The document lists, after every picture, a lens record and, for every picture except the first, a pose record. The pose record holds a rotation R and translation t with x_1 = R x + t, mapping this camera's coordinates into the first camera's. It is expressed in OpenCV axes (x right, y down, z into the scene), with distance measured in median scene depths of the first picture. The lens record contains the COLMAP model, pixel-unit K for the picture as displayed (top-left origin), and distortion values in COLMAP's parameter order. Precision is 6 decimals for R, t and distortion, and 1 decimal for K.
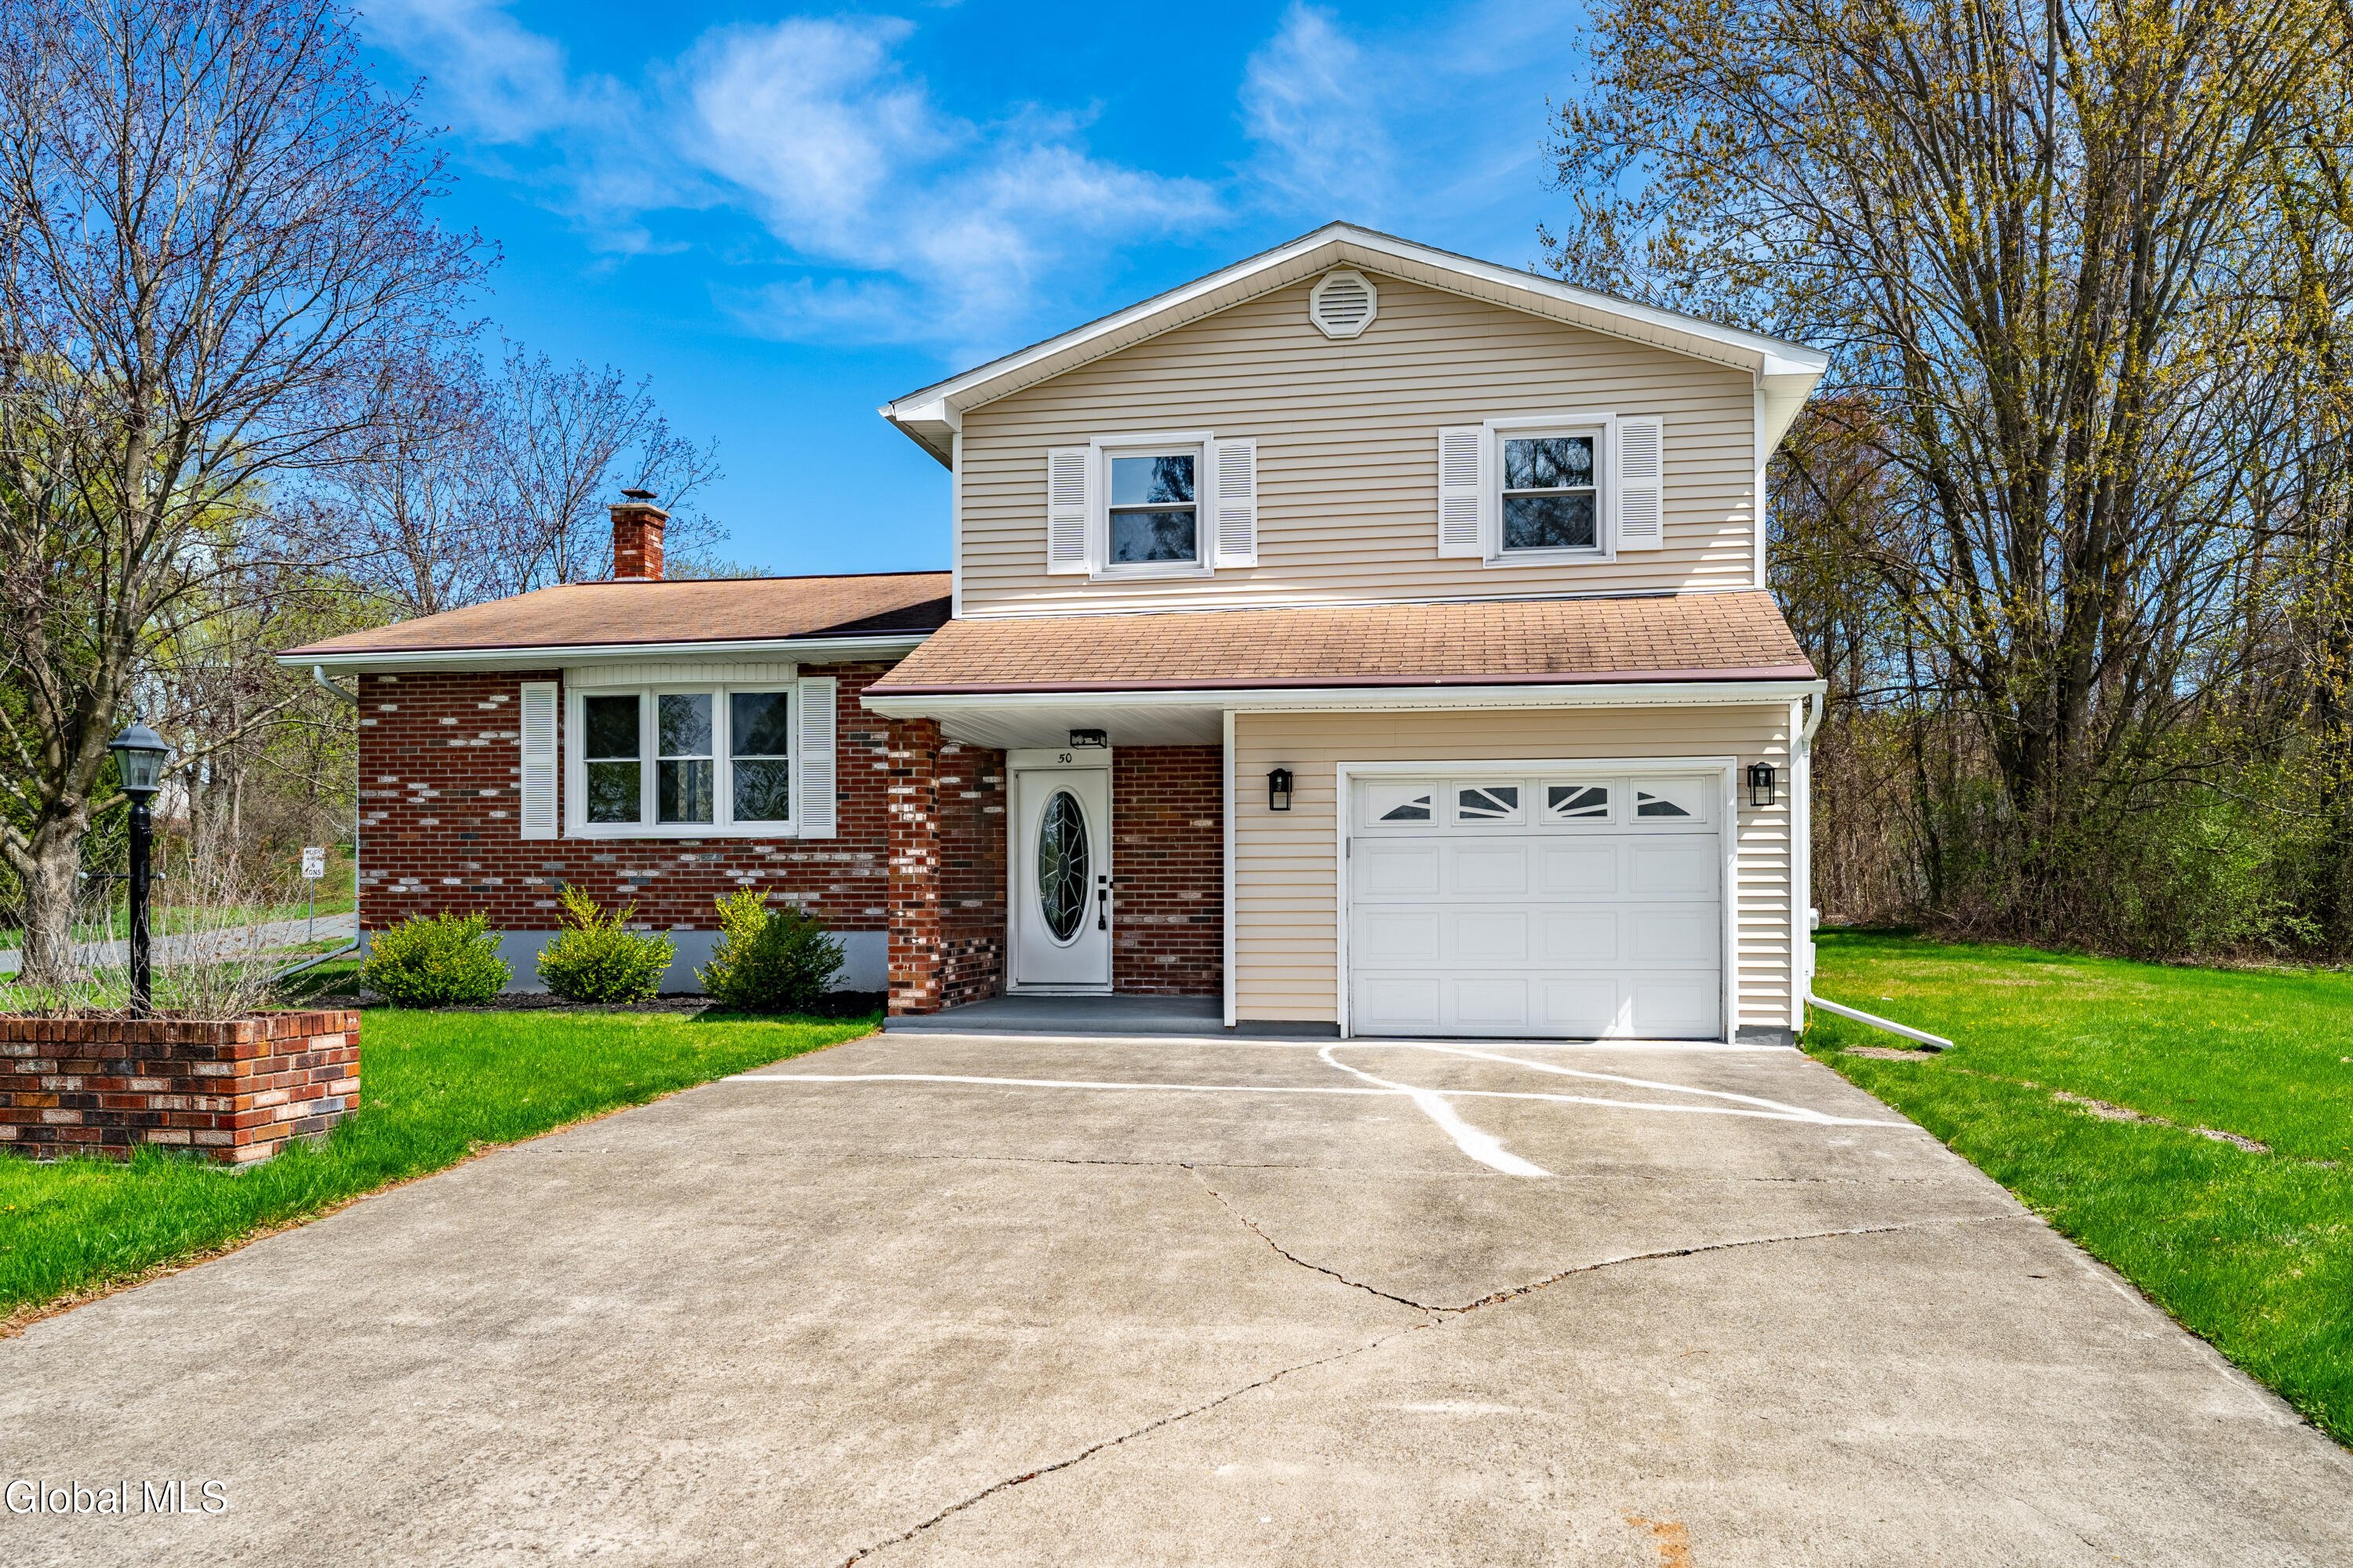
lens RADIAL K [[1611.8, 0, 1176.7], [0, 1611.8, 839.5], [0, 0, 1]] dist [-0.000175, 0.000690]
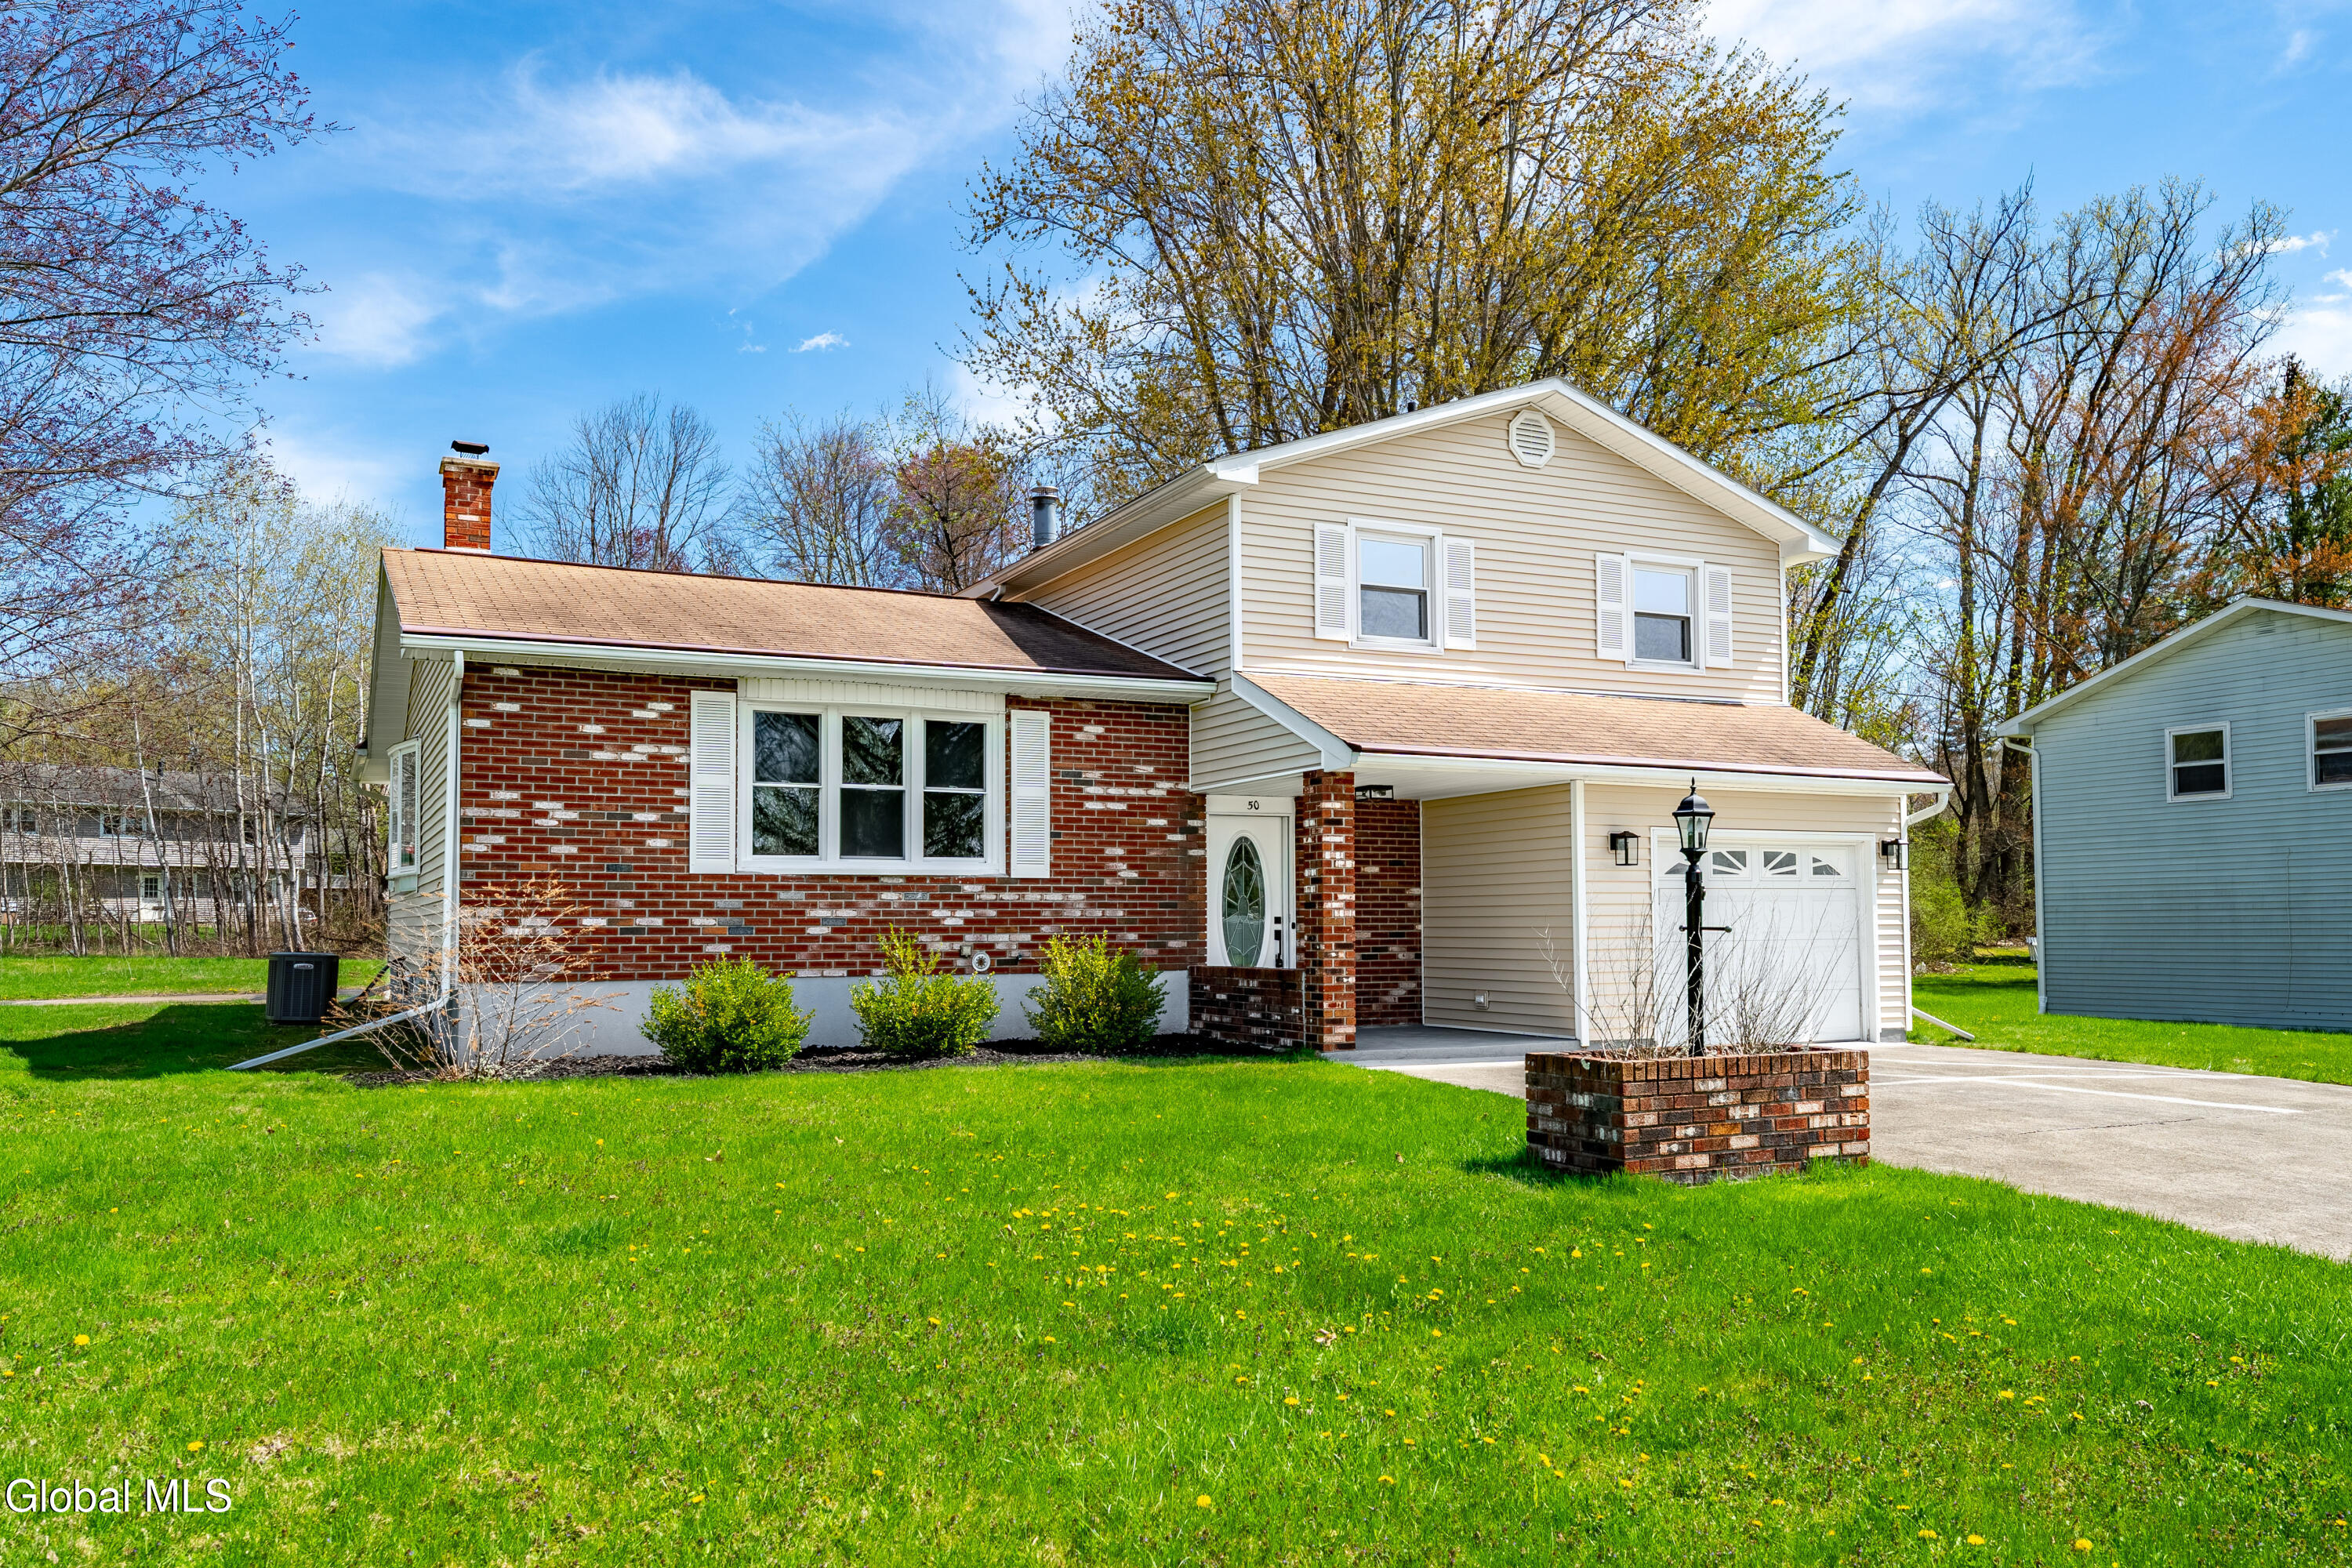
lens RADIAL K [[1740.8, 0, 1176.0], [0, 1740.8, 784.0], [0, 0, 1]] dist [0.001053, 0.004235]
pose [[0.812887, 0.045199, 0.580664, -0.751504], [-0.018009, 0.998458, -0.052509, -0.003402], [-0.582143, 0.032227, 0.812448, 0.099085]]
